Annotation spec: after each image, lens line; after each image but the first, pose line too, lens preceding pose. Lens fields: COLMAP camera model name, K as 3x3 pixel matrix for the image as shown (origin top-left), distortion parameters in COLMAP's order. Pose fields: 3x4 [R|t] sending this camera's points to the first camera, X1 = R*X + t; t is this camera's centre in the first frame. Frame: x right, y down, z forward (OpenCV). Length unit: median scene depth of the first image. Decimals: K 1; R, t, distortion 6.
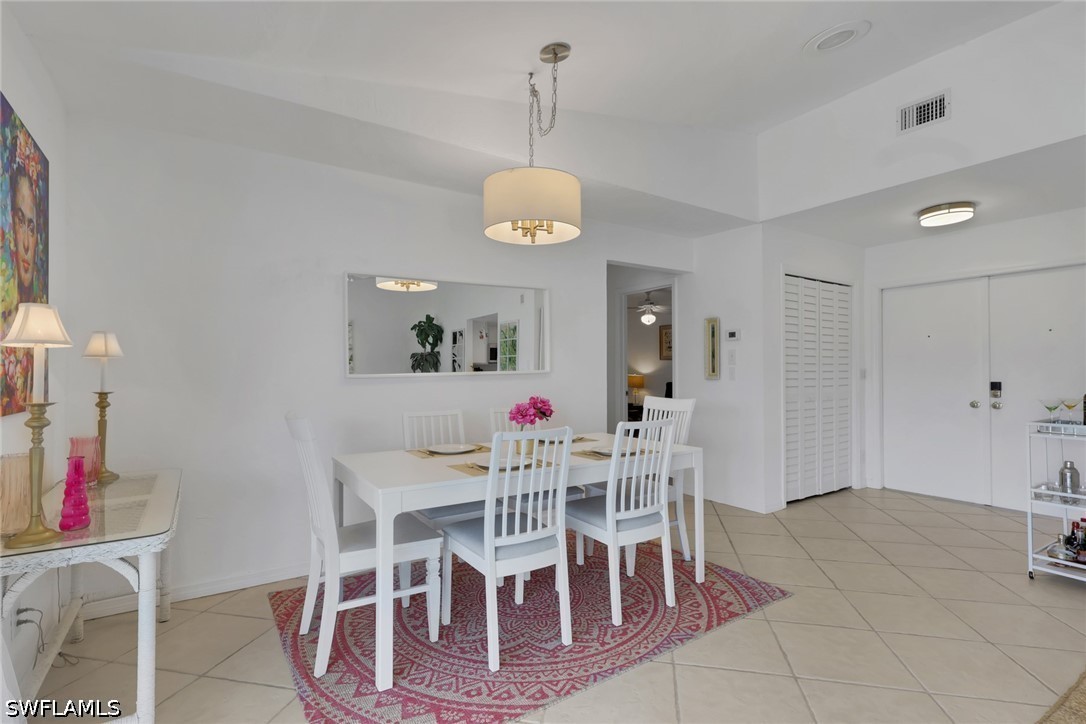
lens RADIAL K [[515.4, 0, 540.0], [0, 515.4, 364.0], [0, 0, 1]] dist [0.000550, 0.000364]
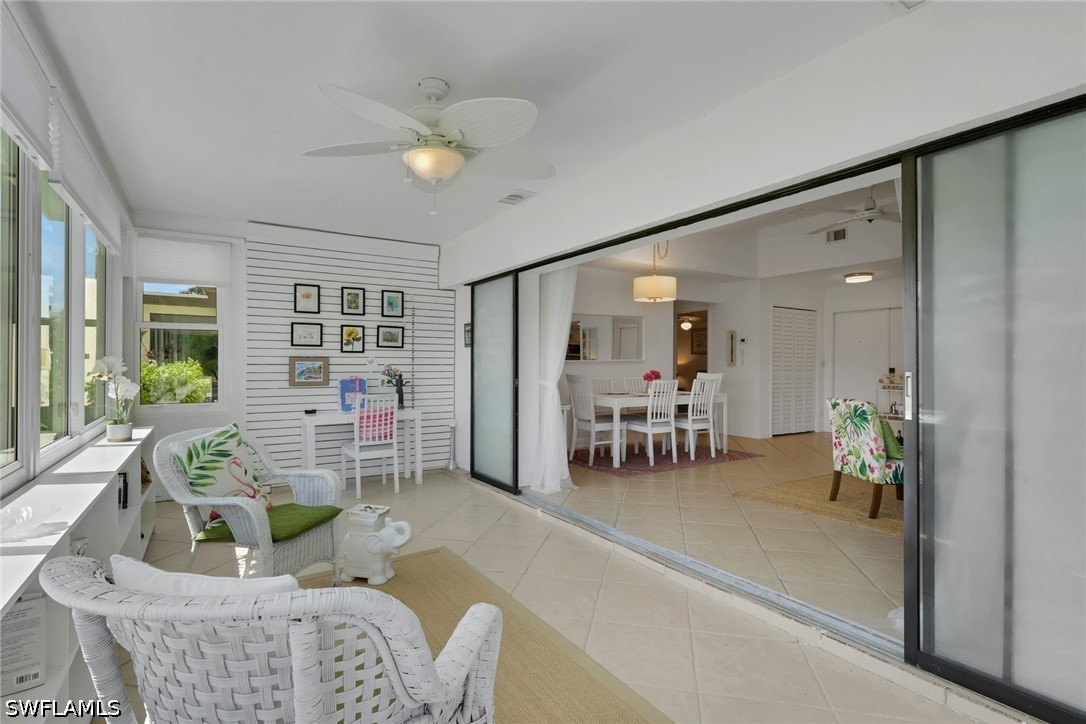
lens RADIAL K [[523.5, 0, 539.6], [0, 523.5, 362.8], [0, 0, 1]] dist [0.002862, 0.000237]
pose [[0.999693, 0.007724, -0.023522, -0.287419], [-0.007440, 0.999899, 0.012134, 0.002995], [0.023614, -0.011955, 0.999650, -0.830602]]
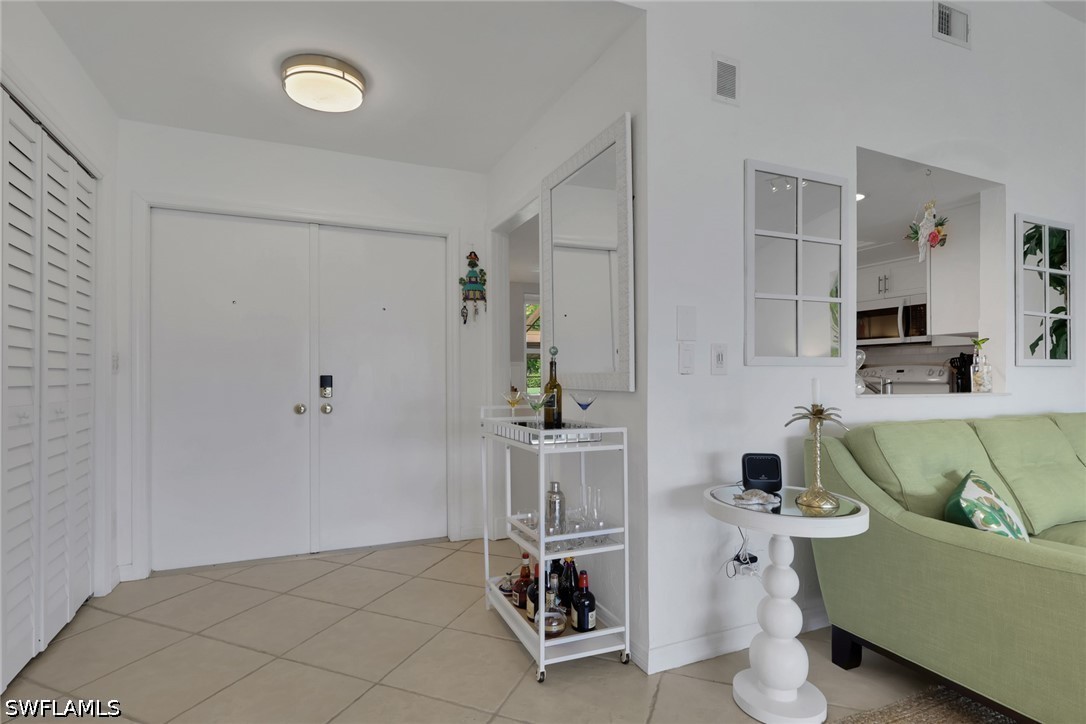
lens RADIAL K [[533.8, 0, 537.4], [0, 533.8, 377.8], [0, 0, 1]] dist [0.003067, 0.000517]
pose [[0.173480, 0.001385, 0.984836, 0.208396], [-0.016514, 0.999863, 0.001503, 0.031698], [-0.984699, -0.016524, 0.173479, 0.581610]]
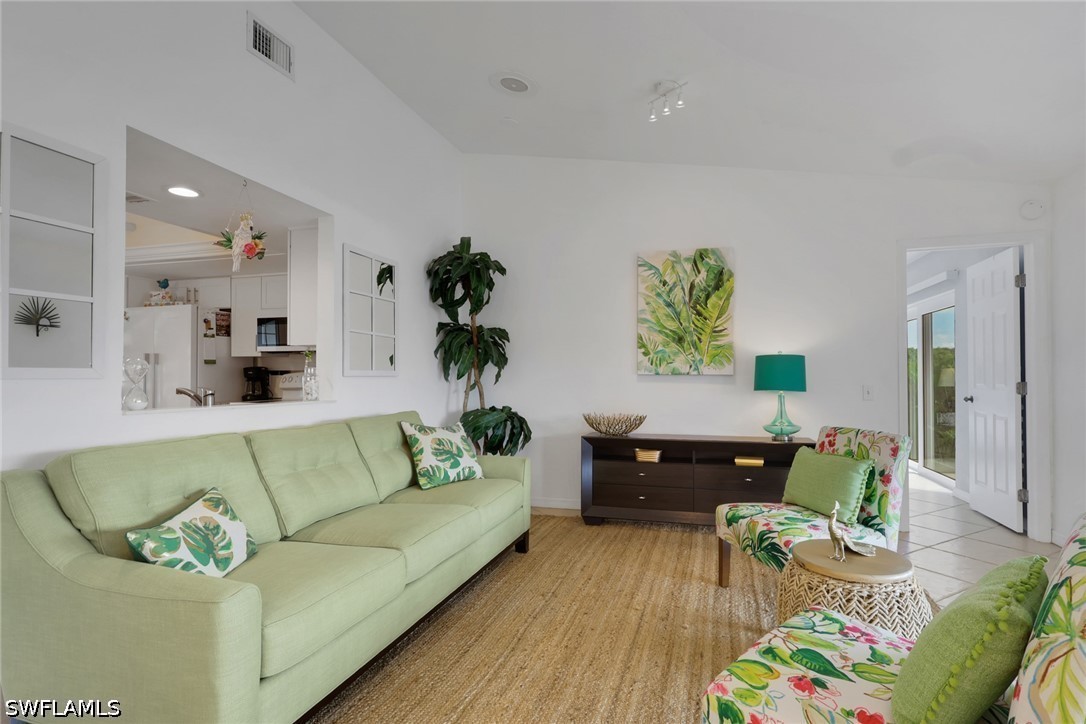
lens RADIAL K [[519.8, 0, 564.4], [0, 519.8, 370.8], [0, 0, 1]] dist [-0.001299, -0.000192]
pose [[-0.654444, 0.012796, 0.756002, 0.202903], [-0.009588, 0.999636, -0.025219, 0.016830], [-0.756050, -0.023753, -0.654083, 0.368129]]
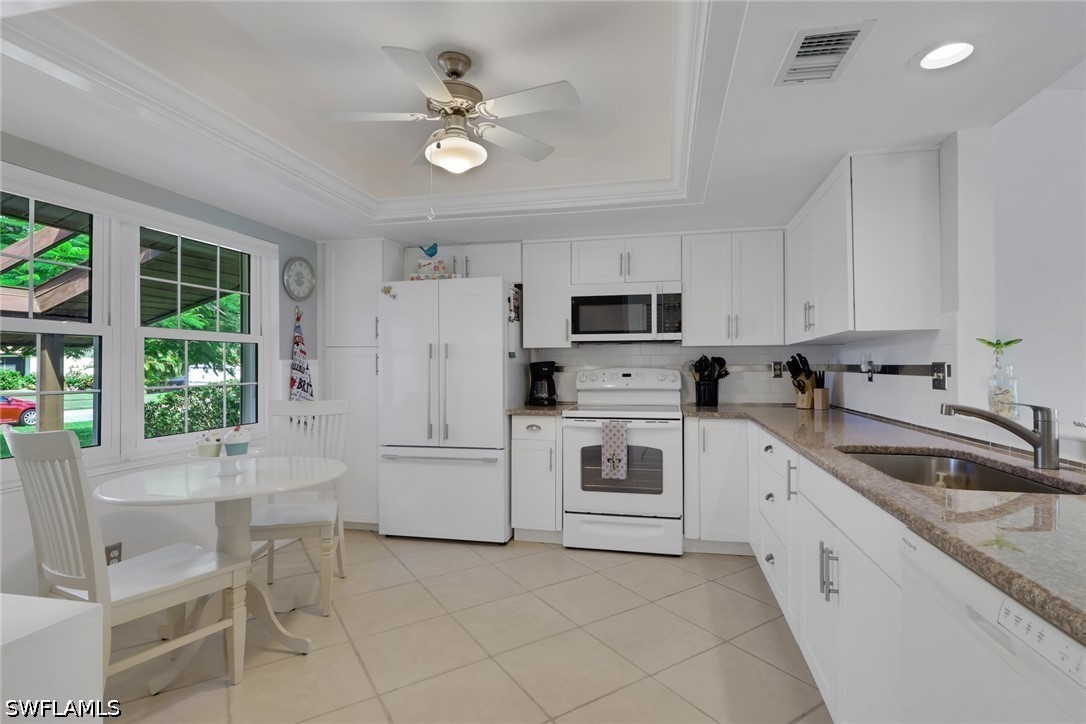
lens RADIAL K [[519.9, 0, 550.8], [0, 519.9, 364.1], [0, 0, 1]] dist [-0.000513, -0.000151]
pose [[-0.694803, 0.010083, 0.719129, 0.876994], [-0.006900, 0.999762, -0.020685, 0.008041], [-0.719167, -0.019334, -0.694568, 0.727875]]
